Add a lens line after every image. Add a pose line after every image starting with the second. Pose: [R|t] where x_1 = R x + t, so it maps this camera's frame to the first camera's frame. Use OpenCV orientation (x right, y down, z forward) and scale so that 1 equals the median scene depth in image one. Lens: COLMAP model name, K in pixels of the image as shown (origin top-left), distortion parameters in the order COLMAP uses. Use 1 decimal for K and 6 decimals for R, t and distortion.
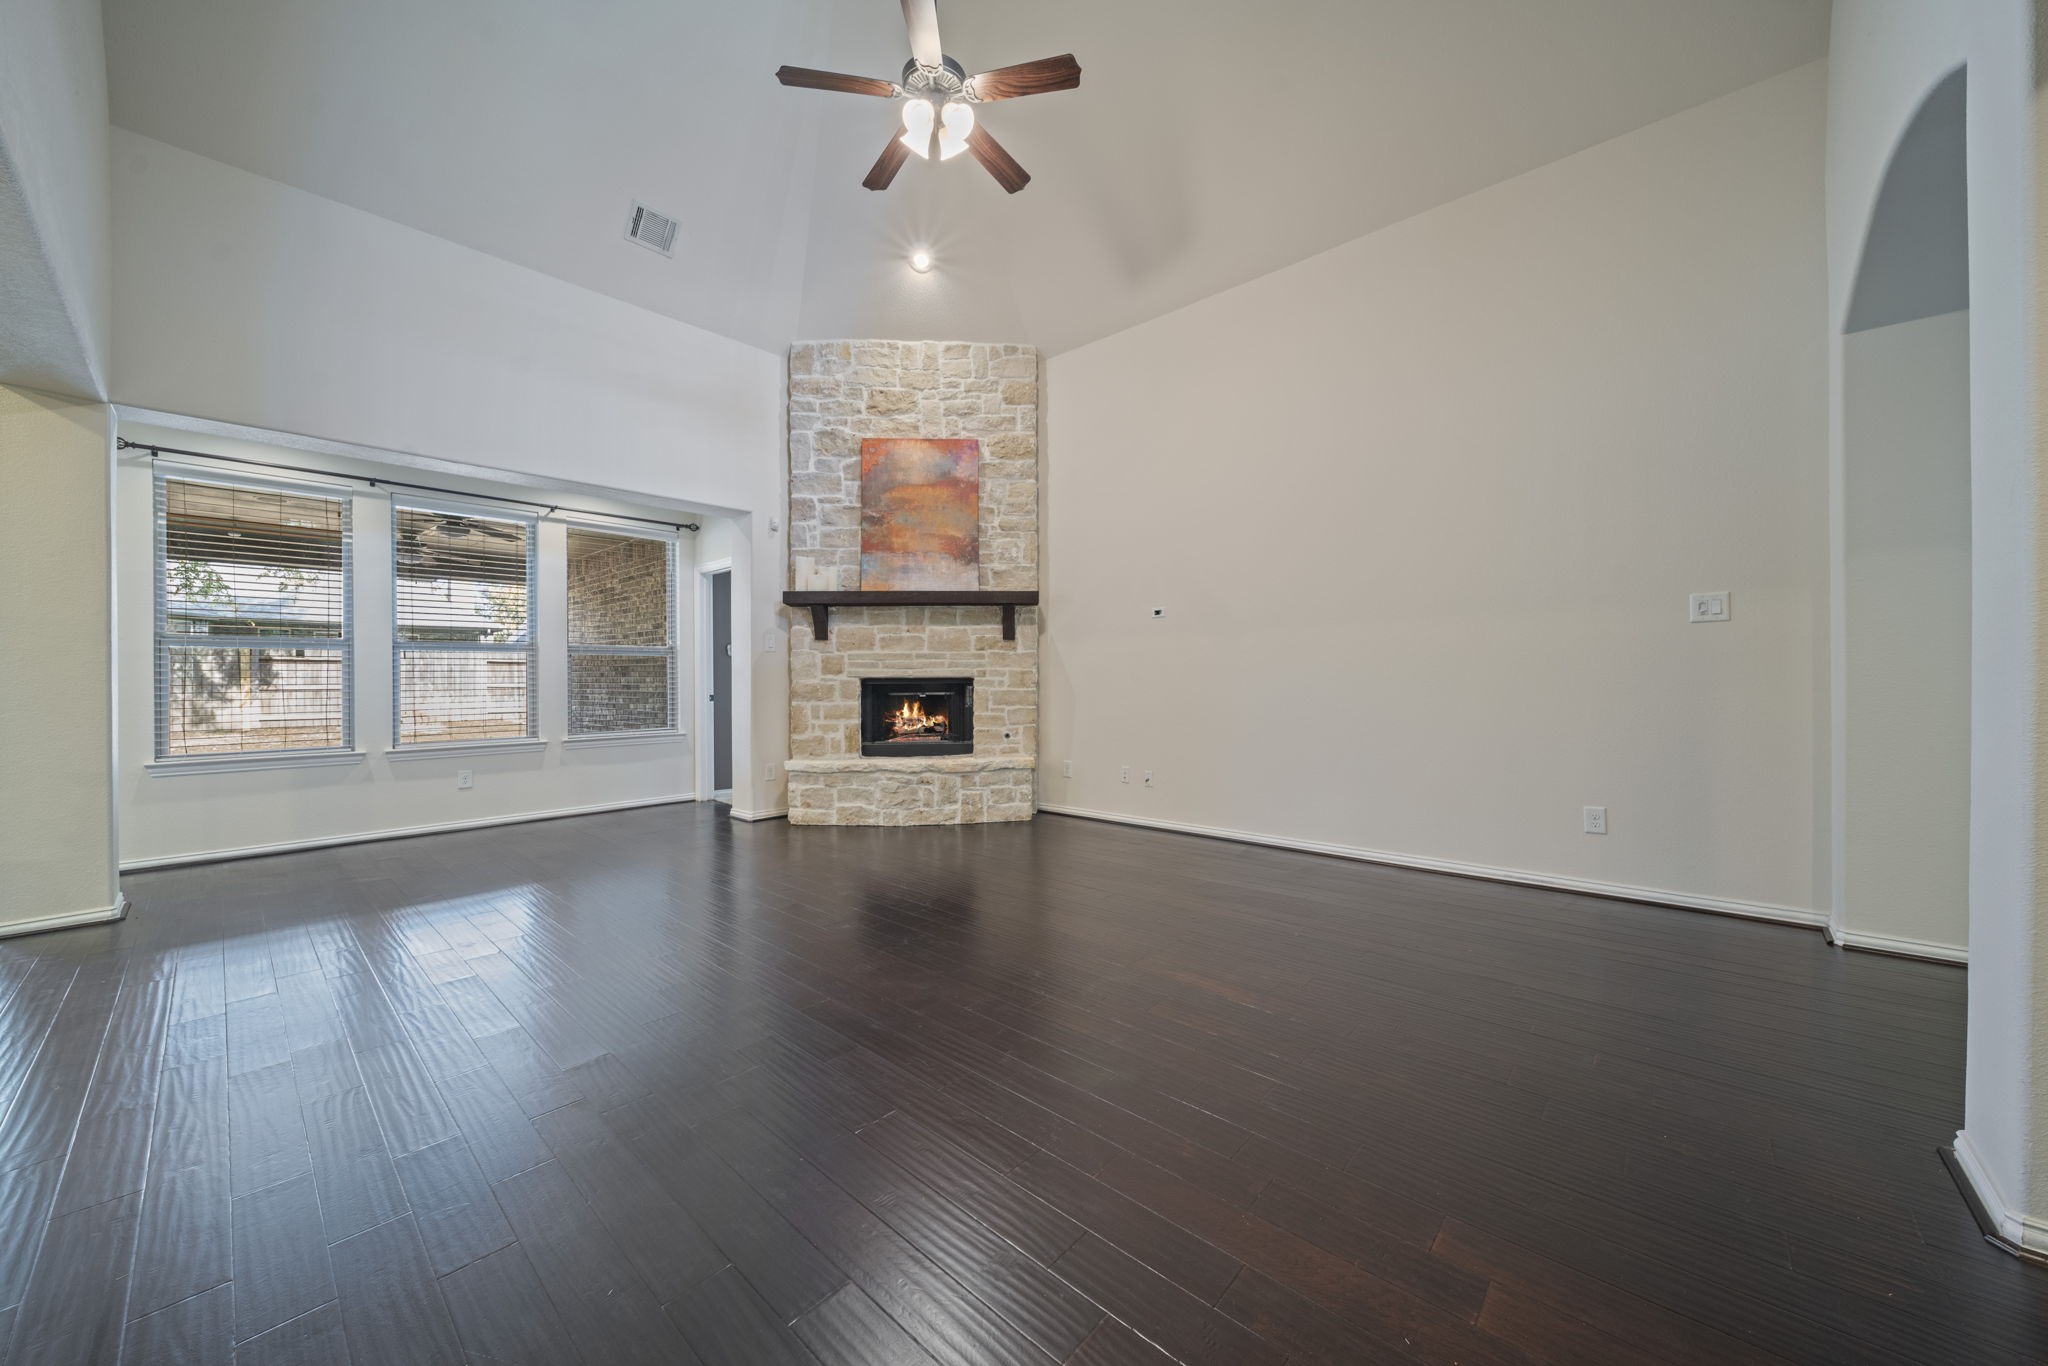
lens RADIAL K [[734.6, 0, 1028.4], [0, 734.6, 678.3], [0, 0, 1]] dist [-0.001431, -0.000306]
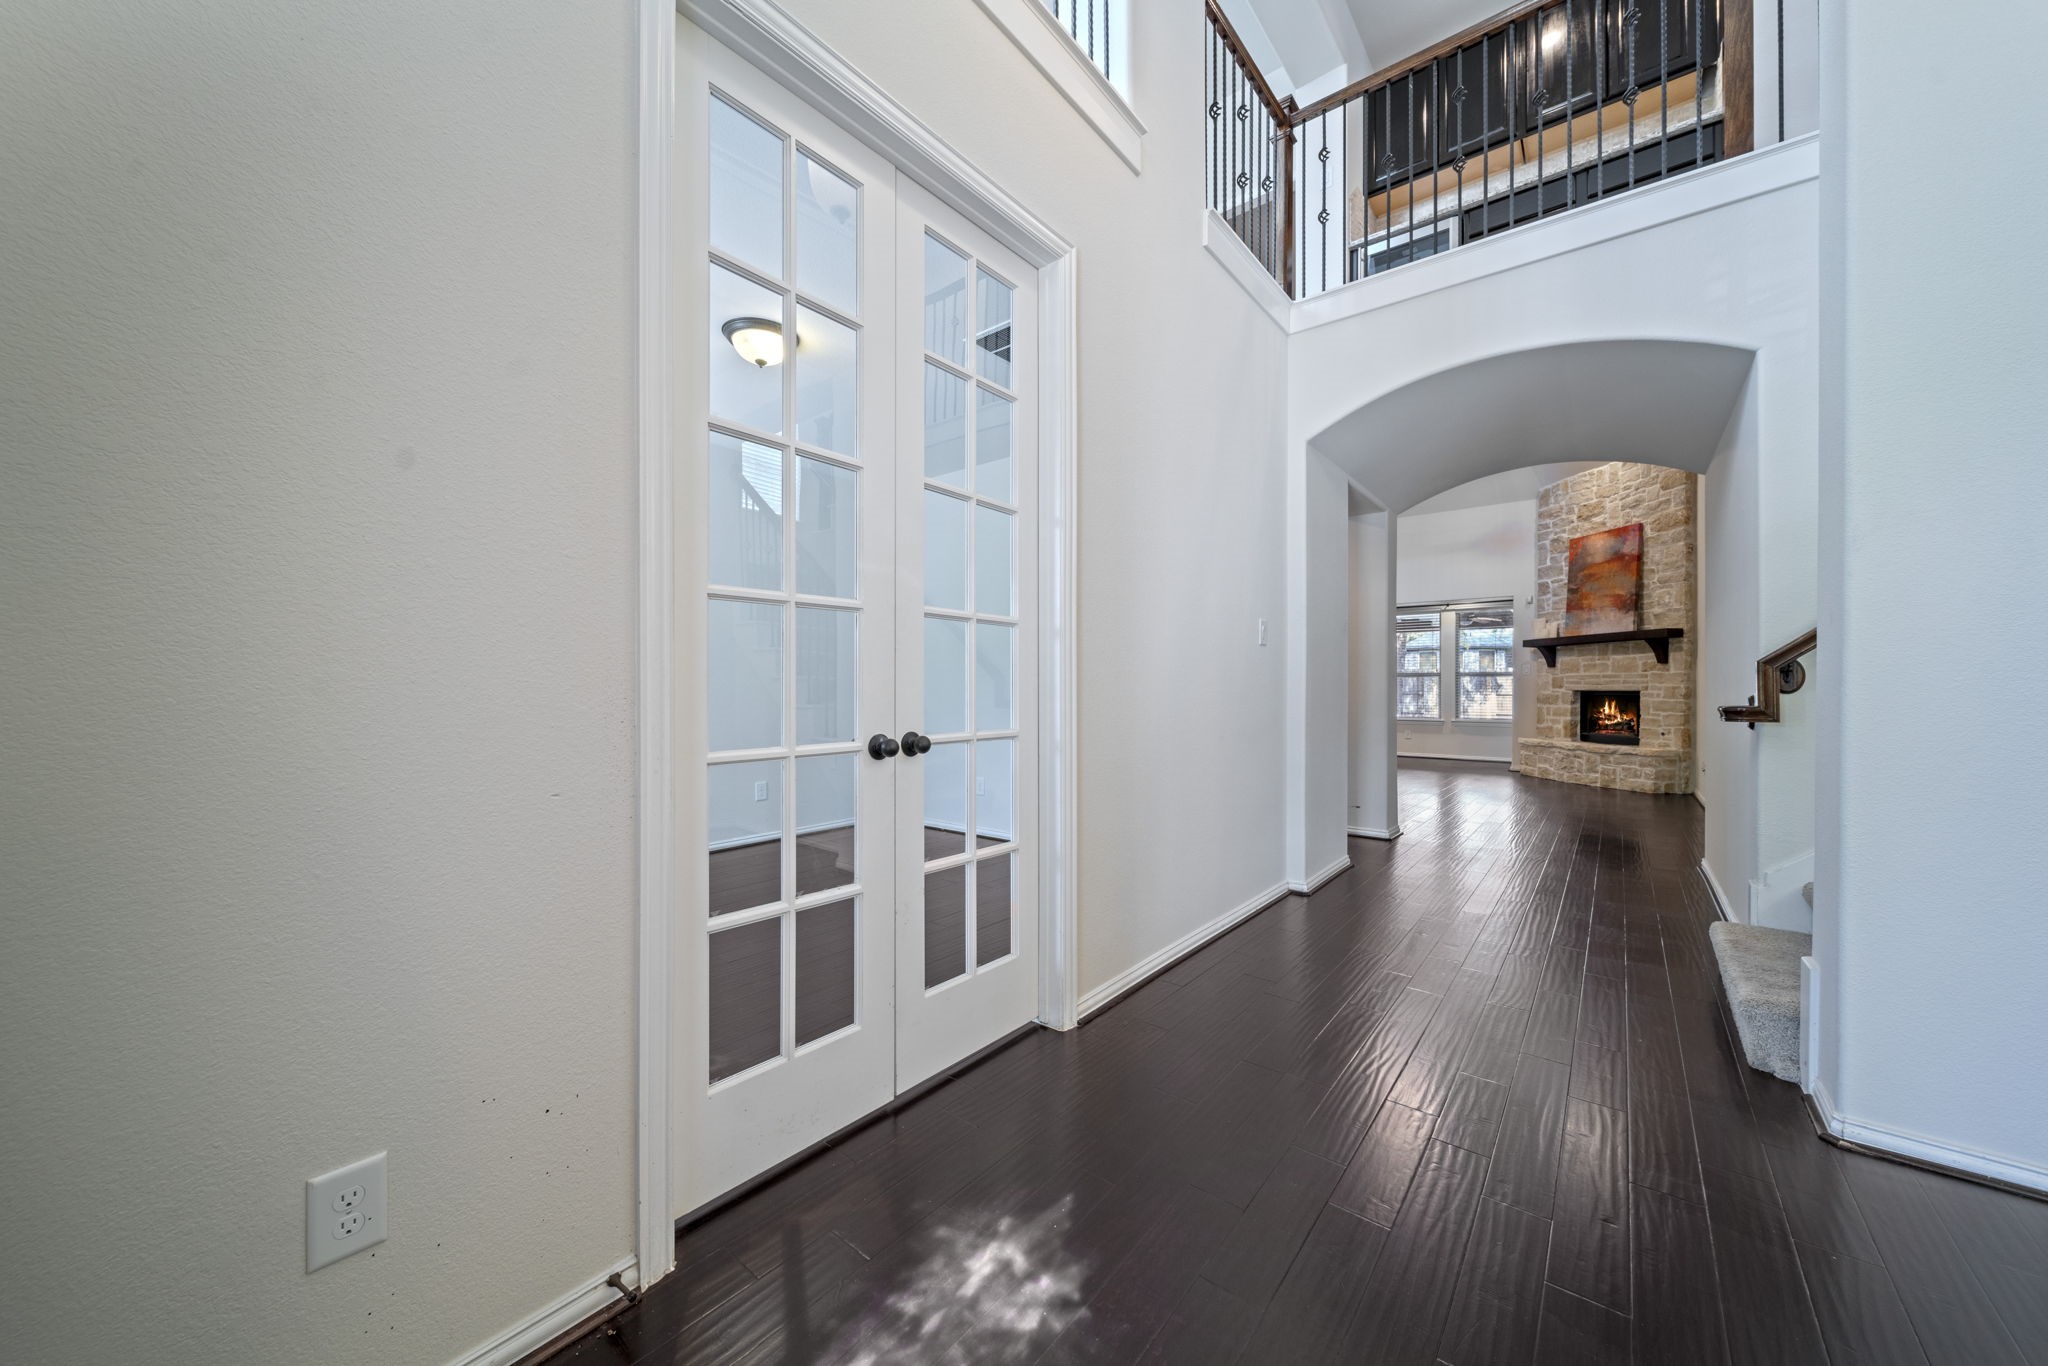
lens RADIAL K [[722.6, 0, 1020.7], [0, 722.6, 683.8], [0, 0, 1]] dist [0.000833, -0.002373]
pose [[0.043690, 0.000489, -0.999045, 1.269957], [-0.005907, 0.999983, 0.000231, -0.008358], [0.999028, 0.005892, 0.043692, -0.250984]]
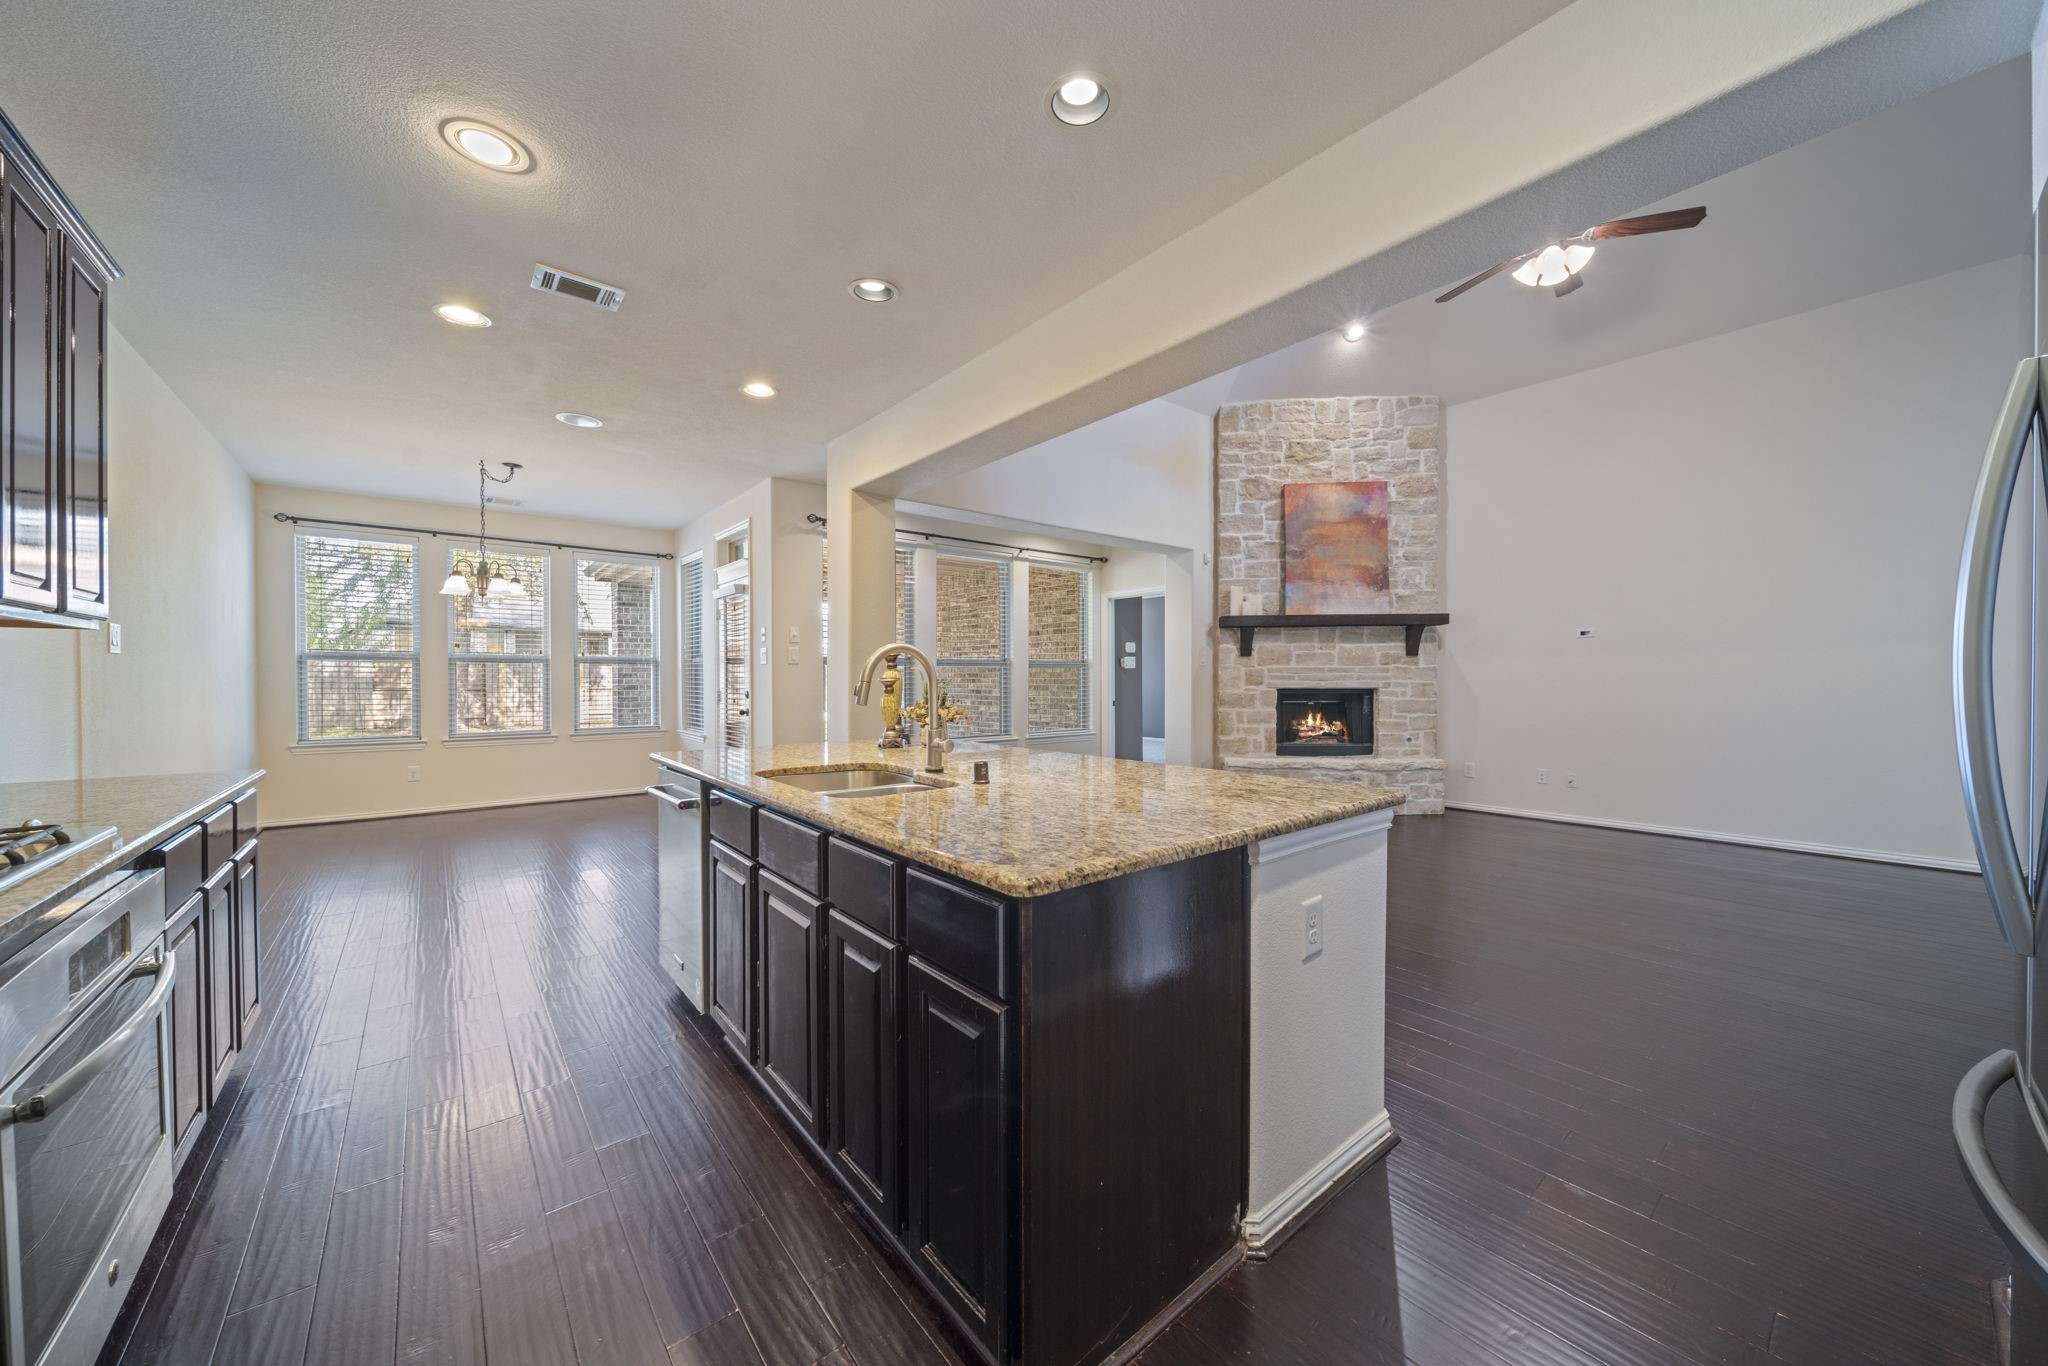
lens RADIAL K [[730.9, 0, 1024.0], [0, 730.9, 683.0], [0, 0, 1]] dist [-0.000647, -0.000080]
pose [[0.988657, 0.005083, -0.150104, -0.455743], [-0.004193, 0.999972, 0.006247, -0.014928], [0.150131, -0.005547, 0.988651, -0.214760]]
